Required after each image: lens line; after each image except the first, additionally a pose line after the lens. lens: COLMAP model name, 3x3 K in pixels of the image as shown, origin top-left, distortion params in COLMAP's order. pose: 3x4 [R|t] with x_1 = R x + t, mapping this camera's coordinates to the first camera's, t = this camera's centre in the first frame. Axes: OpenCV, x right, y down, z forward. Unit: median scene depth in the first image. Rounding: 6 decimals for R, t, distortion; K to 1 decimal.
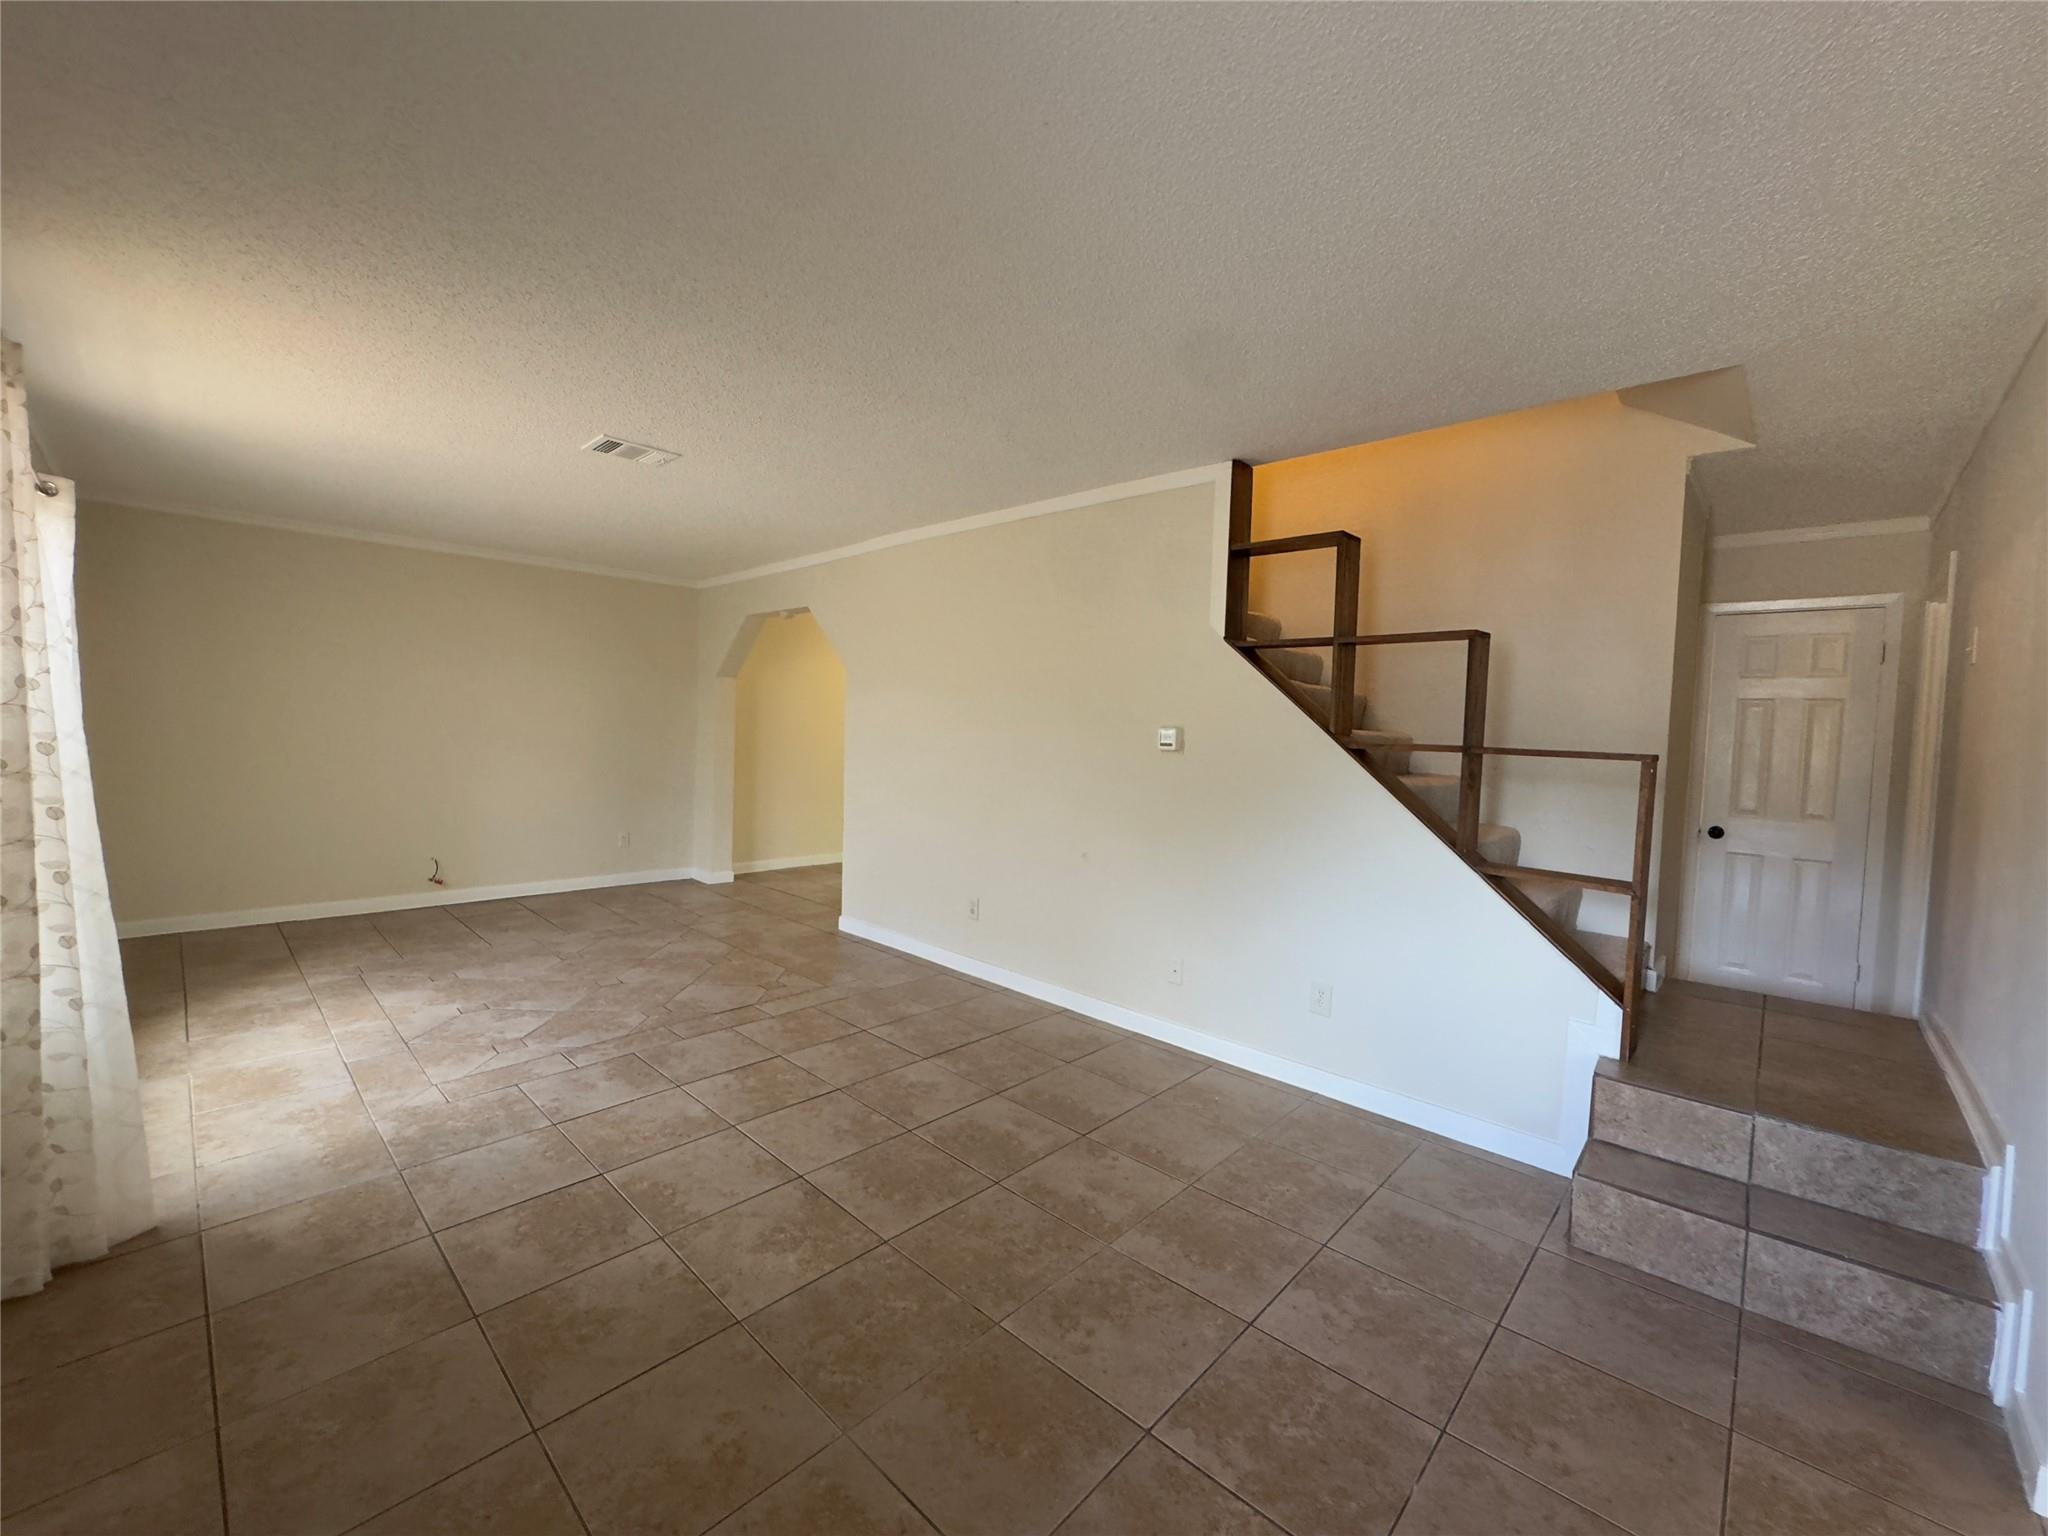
lens RADIAL K [[811.7, 0, 1028.6], [0, 811.7, 775.5], [0, 0, 1]] dist [-0.002518, -0.000328]
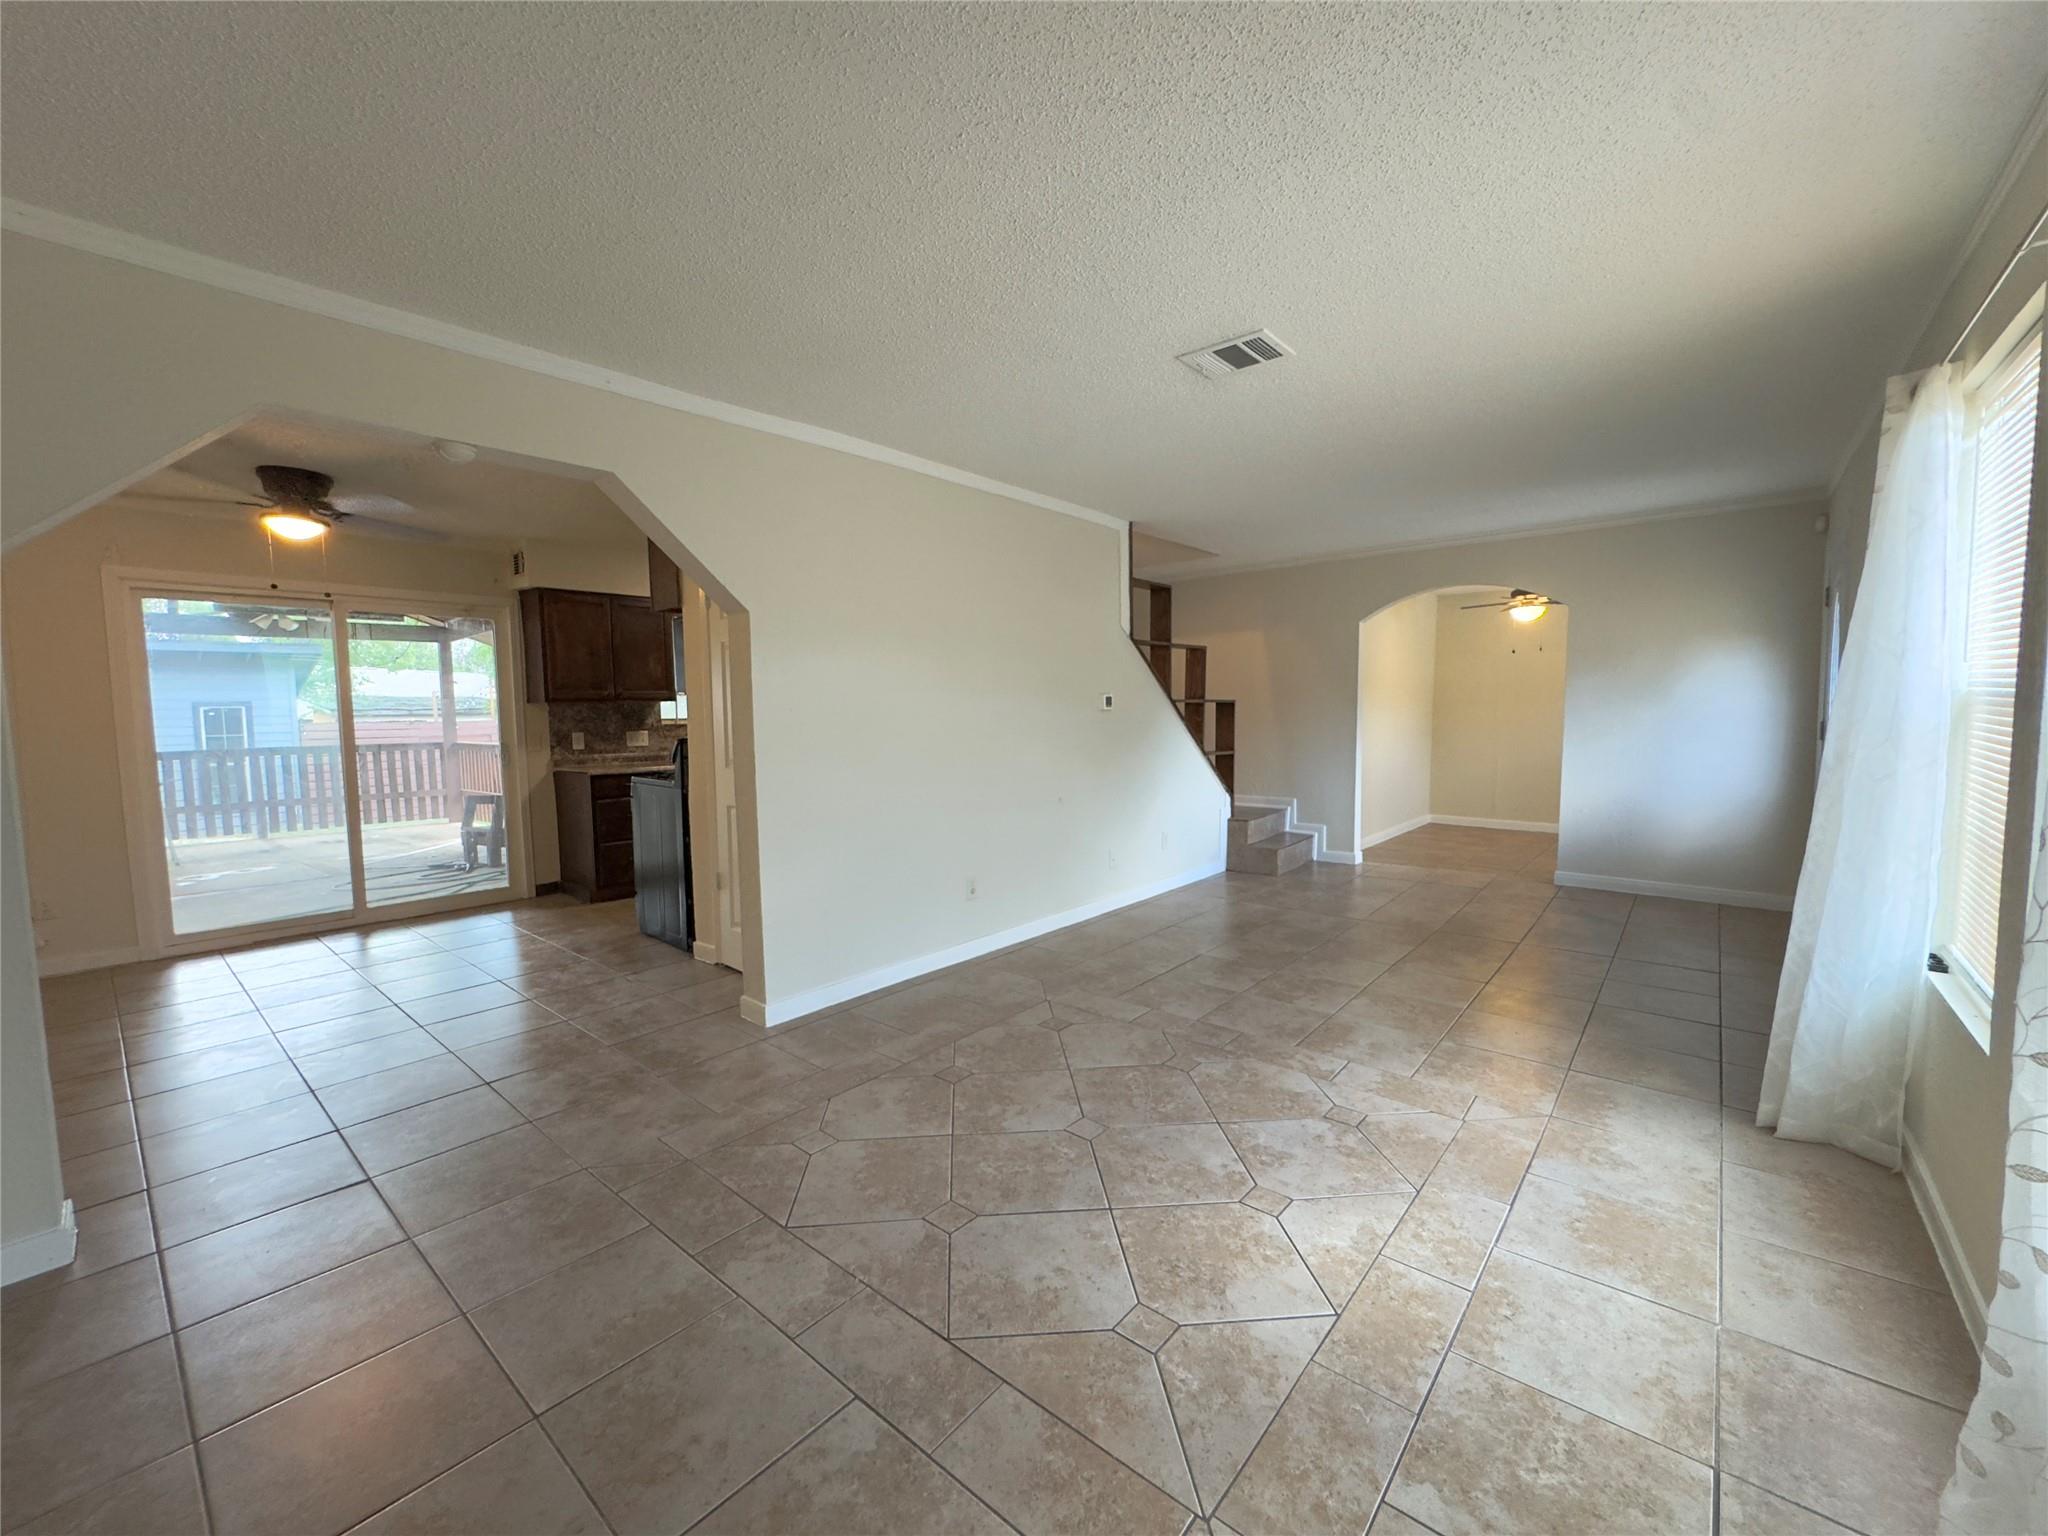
lens RADIAL K [[811.5, 0, 1024.0], [0, 811.5, 768.0], [0, 0, 1]] dist [0.003085, -0.000084]
pose [[-0.043361, -0.108095, 0.993194, -1.279714], [0.067539, 0.991538, 0.110863, -0.099450], [-0.996774, 0.071886, -0.035694, 1.227666]]
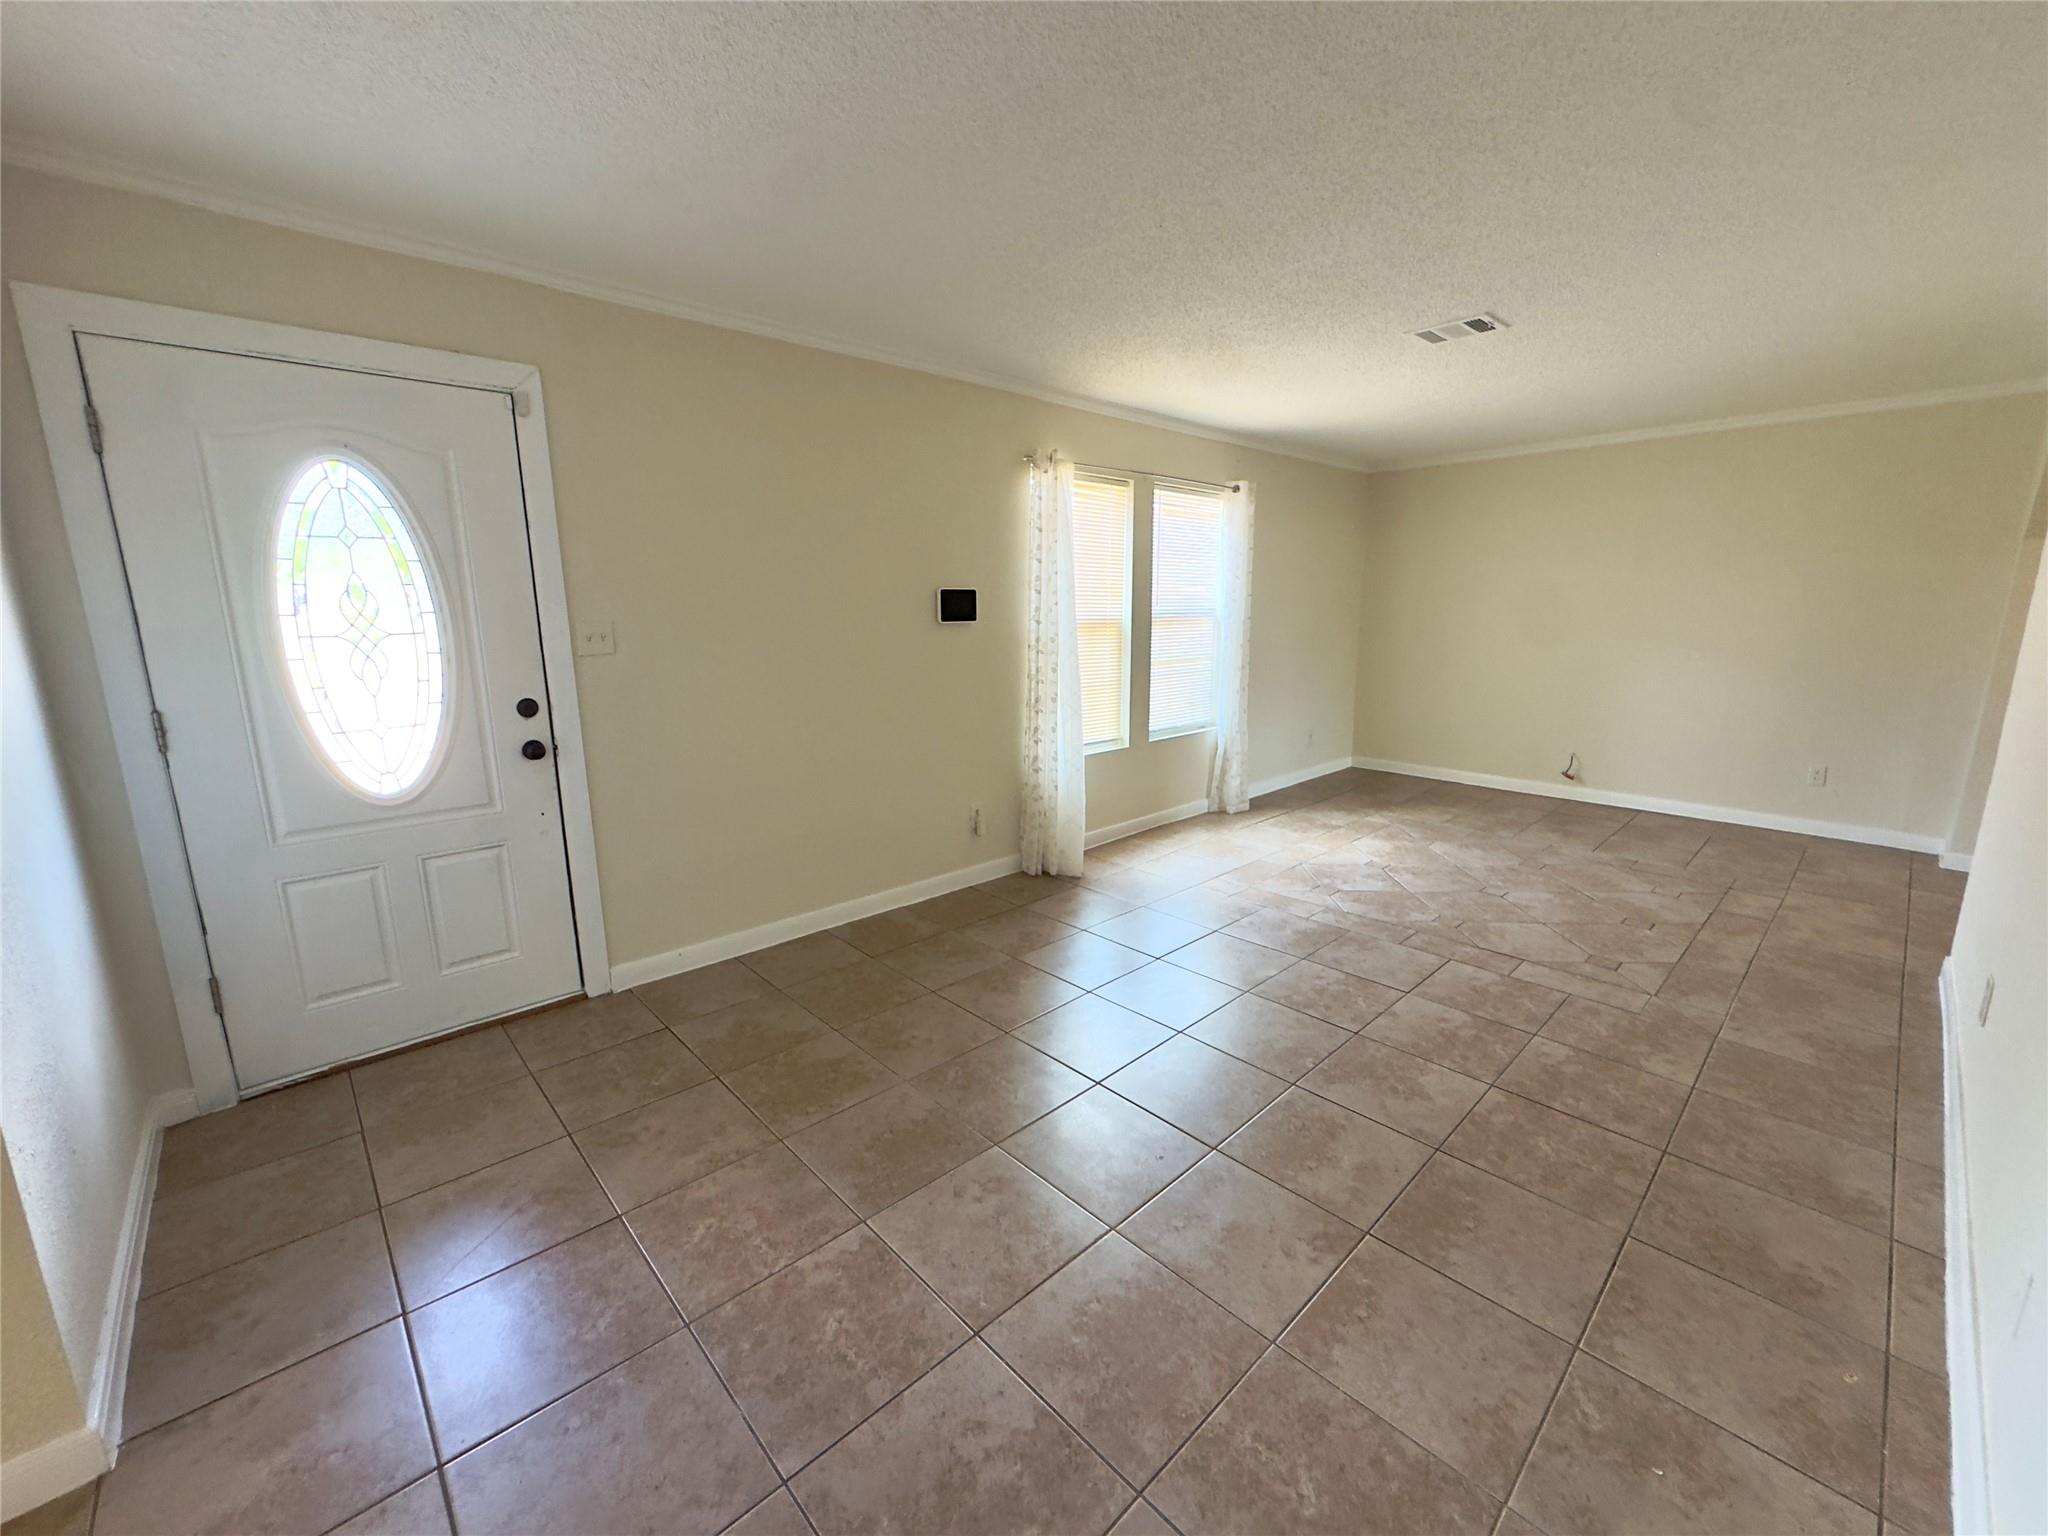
lens RADIAL K [[824.0, 0, 1024.0], [0, 824.0, 768.0], [0, 0, 1]] dist [-0.000341, 0.000143]
pose [[-0.067840, 0.165783, -0.983826, 0.550009], [-0.051855, 0.984179, 0.169418, -0.034332], [0.996348, 0.062510, -0.058170, 0.567618]]
